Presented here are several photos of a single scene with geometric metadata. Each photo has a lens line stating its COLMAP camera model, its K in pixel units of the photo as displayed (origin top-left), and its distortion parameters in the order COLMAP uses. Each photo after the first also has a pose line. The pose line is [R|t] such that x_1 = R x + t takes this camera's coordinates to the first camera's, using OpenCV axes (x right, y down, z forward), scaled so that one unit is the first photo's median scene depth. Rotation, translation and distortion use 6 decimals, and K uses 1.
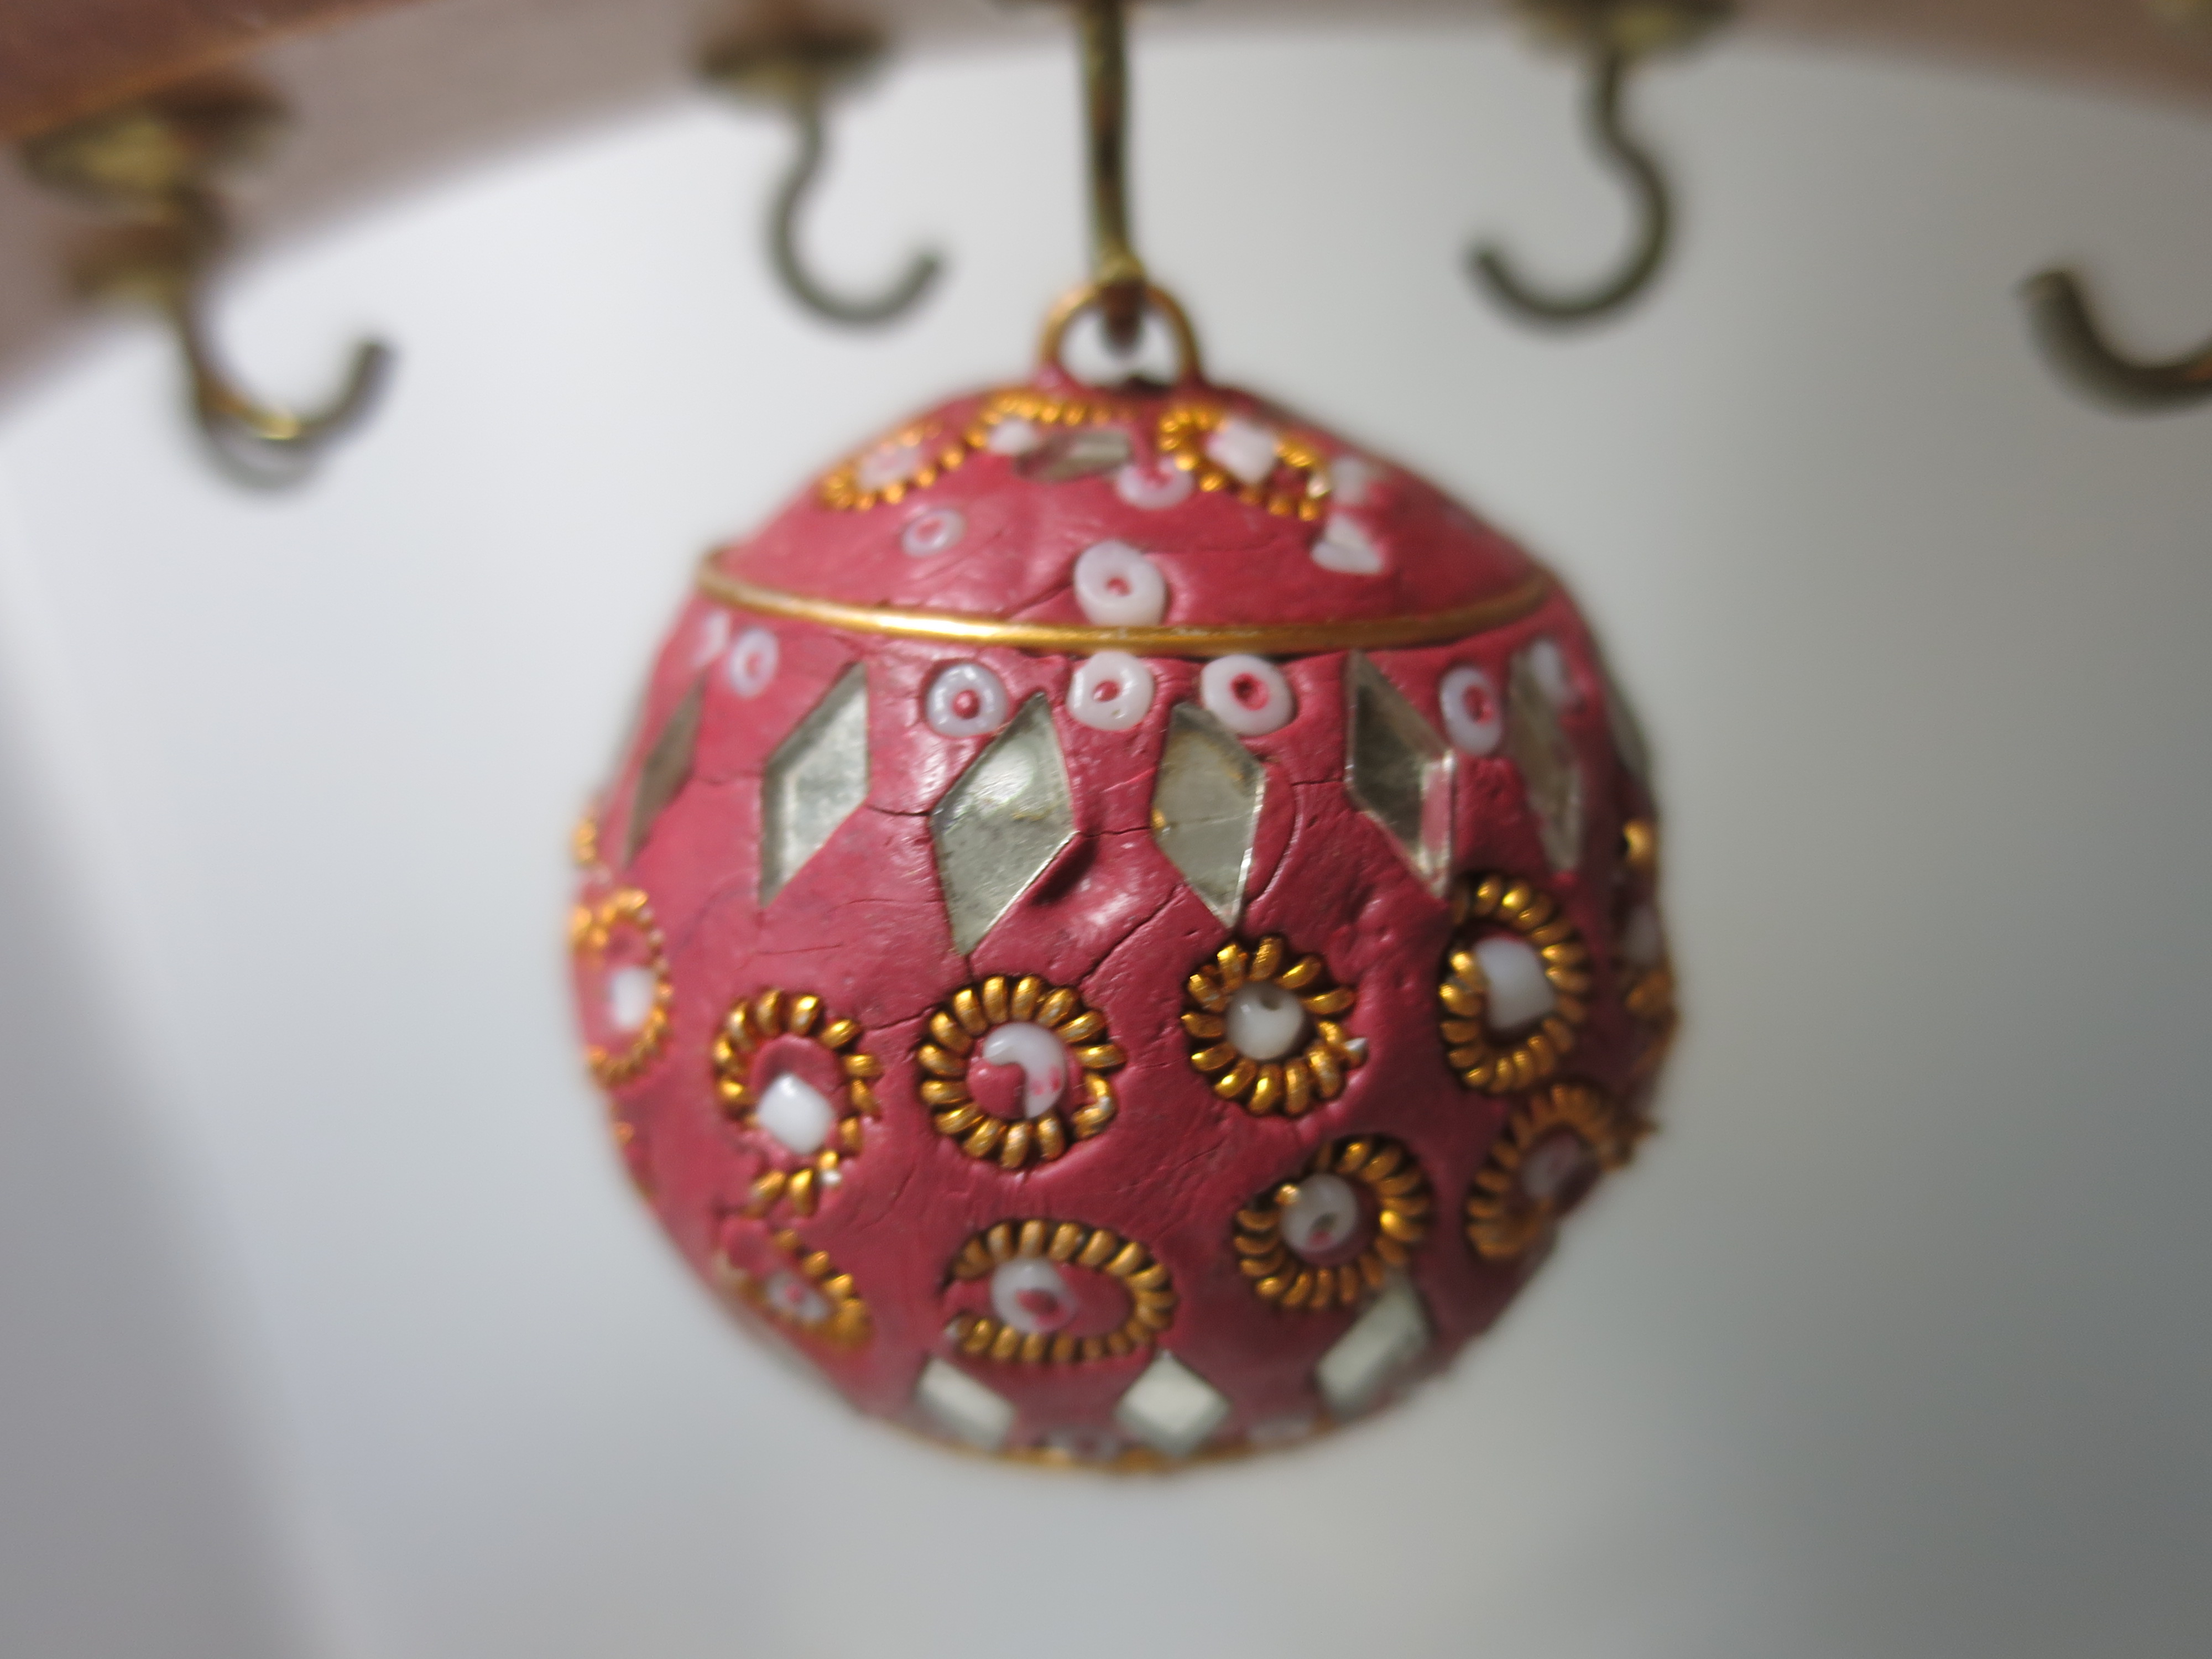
lens RADIAL K [[1543.7, 0, 1106.0], [0, 1543.7, 829.5], [0, 0, 1]] dist [-0.001925, -0.000611]
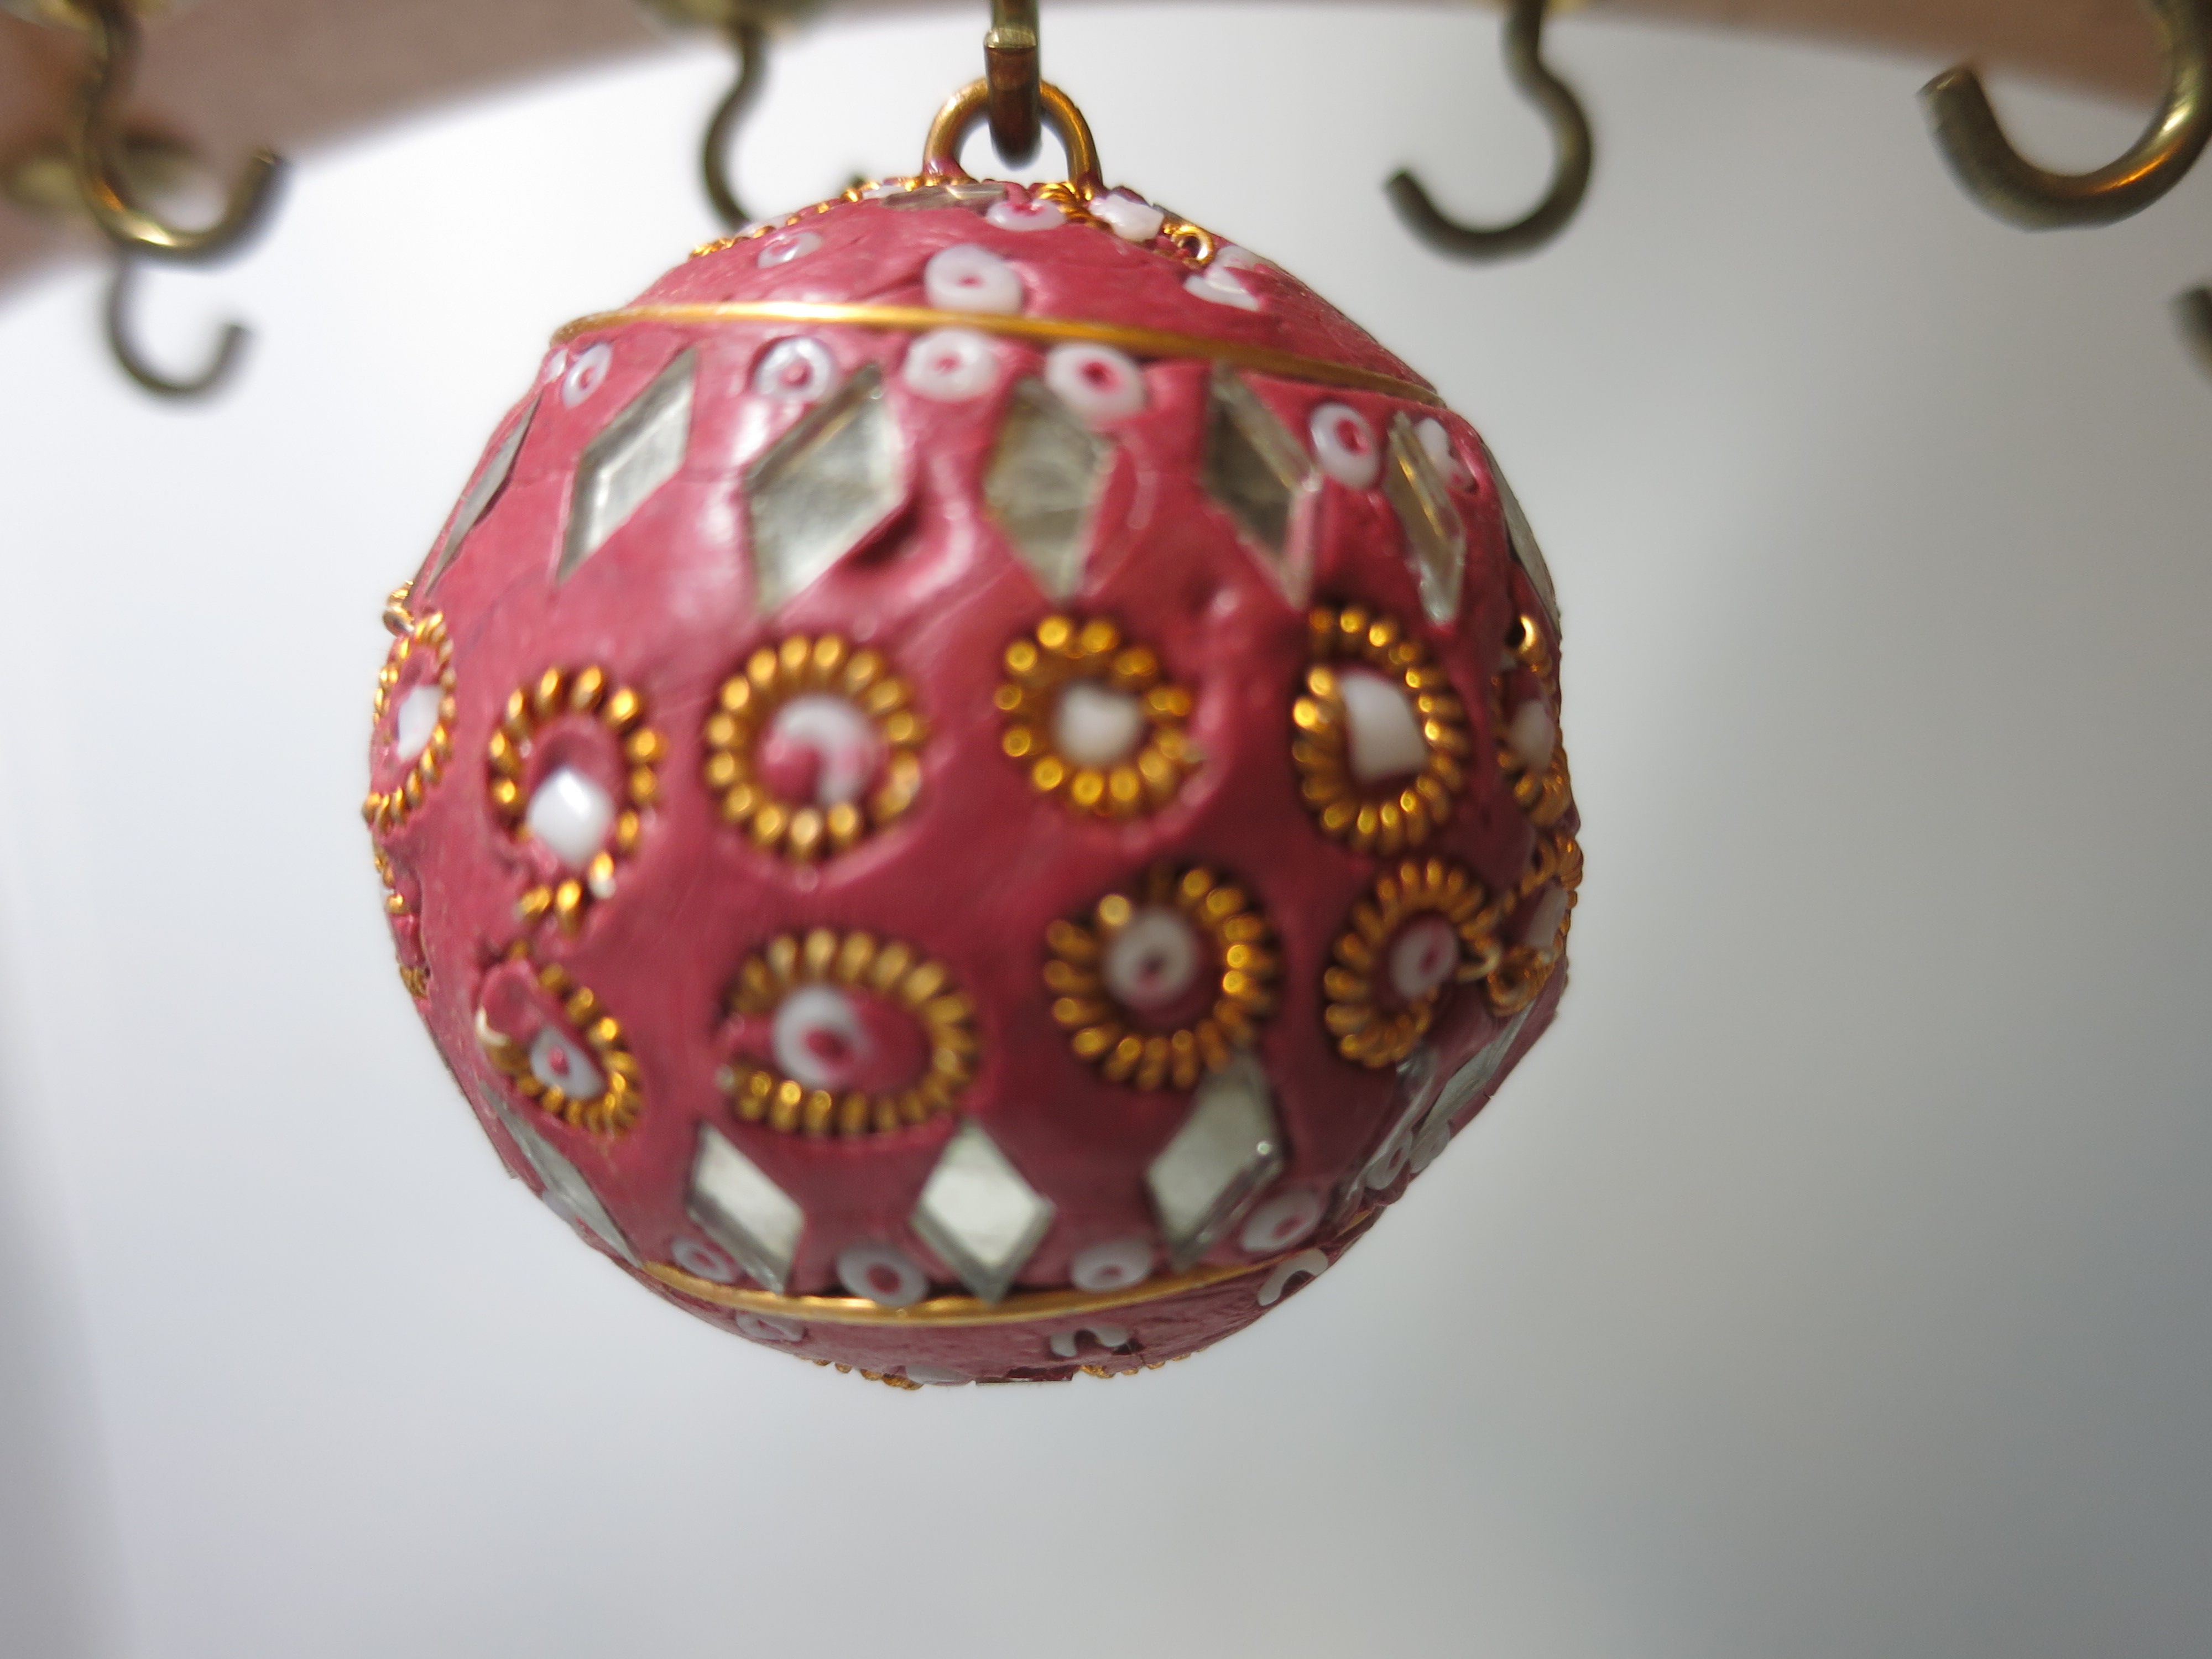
lens RADIAL K [[1537.6, 0, 1081.1], [0, 1537.6, 829.6], [0, 0, 1]] dist [0.040538, 0.000544]
pose [[0.998387, 0.056756, -0.001442, 0.095148], [-0.056294, 0.986316, -0.154957, 0.315110], [-0.007373, 0.154788, 0.987920, 0.118548]]
